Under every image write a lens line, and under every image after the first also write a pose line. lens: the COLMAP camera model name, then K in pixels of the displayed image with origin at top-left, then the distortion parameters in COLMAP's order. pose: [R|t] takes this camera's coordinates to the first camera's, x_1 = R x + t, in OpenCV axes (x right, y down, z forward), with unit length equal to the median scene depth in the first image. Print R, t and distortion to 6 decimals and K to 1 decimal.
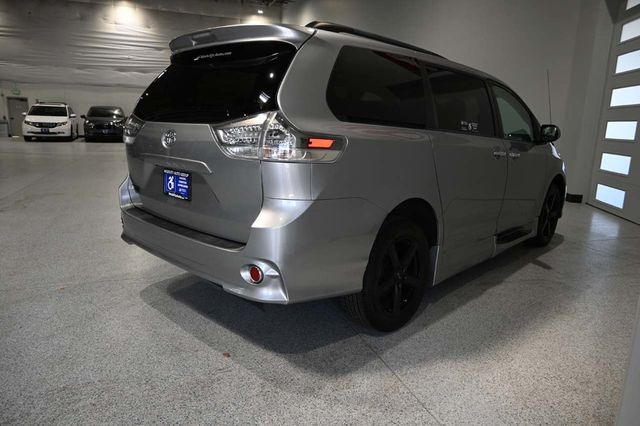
lens RADIAL K [[439.7, 0, 320.4], [0, 439.7, 211.9], [0, 0, 1]] dist [-0.005028, 0.003934]
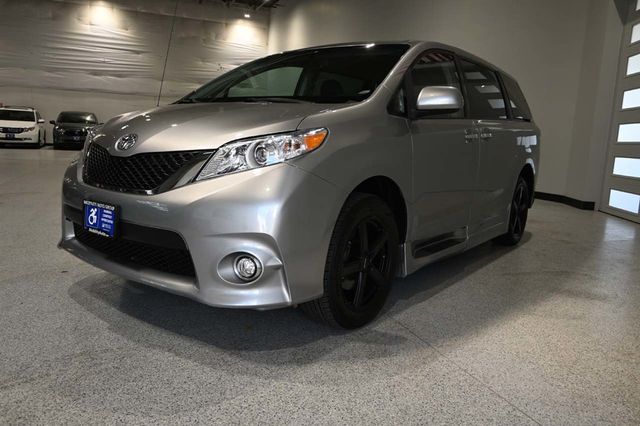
lens RADIAL K [[477.5, 0, 320.3], [0, 477.5, 211.2], [0, 0, 1]] dist [-0.007080, 0.001931]
pose [[0.999445, 0.010122, 0.031750, -0.030477], [-0.008552, 0.998753, -0.049190, 0.038776], [-0.032208, 0.048891, 0.998285, -0.009639]]
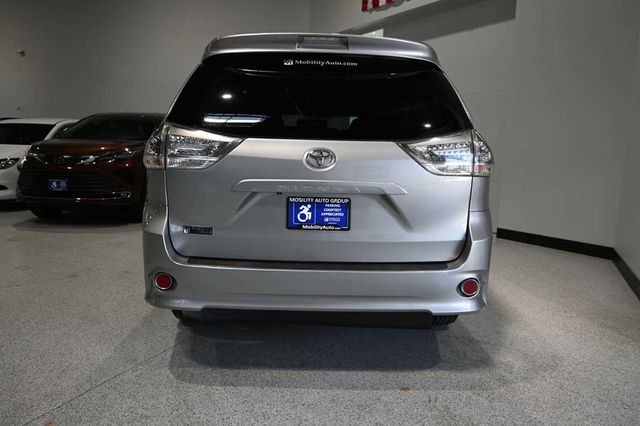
lens RADIAL K [[456.1, 0, 325.0], [0, 456.1, 209.7], [0, 0, 1]] dist [-0.013938, -0.003247]
pose [[0.716864, -0.109249, 0.688601, -0.306382], [0.138699, 0.990253, 0.012716, -0.026927], [-0.683278, 0.086393, 0.725029, 0.125209]]
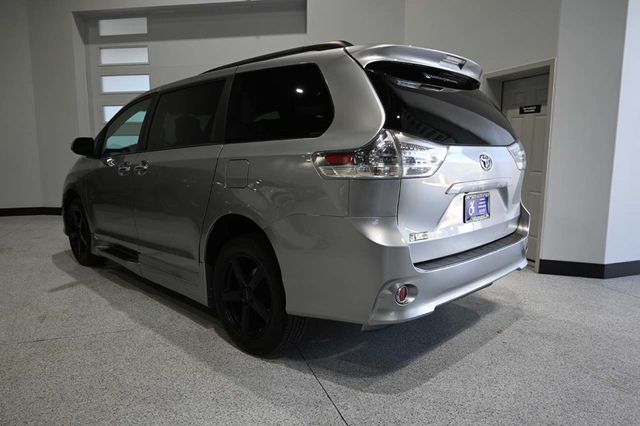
lens RADIAL K [[456.1, 0, 320.1], [0, 456.1, 207.6], [0, 0, 1]] dist [-0.013938, -0.003247]
pose [[0.018455, -0.160403, 0.986879, -0.454967], [0.195101, 0.968650, 0.153792, -0.096841], [-0.980609, 0.189703, 0.049172, 0.438551]]
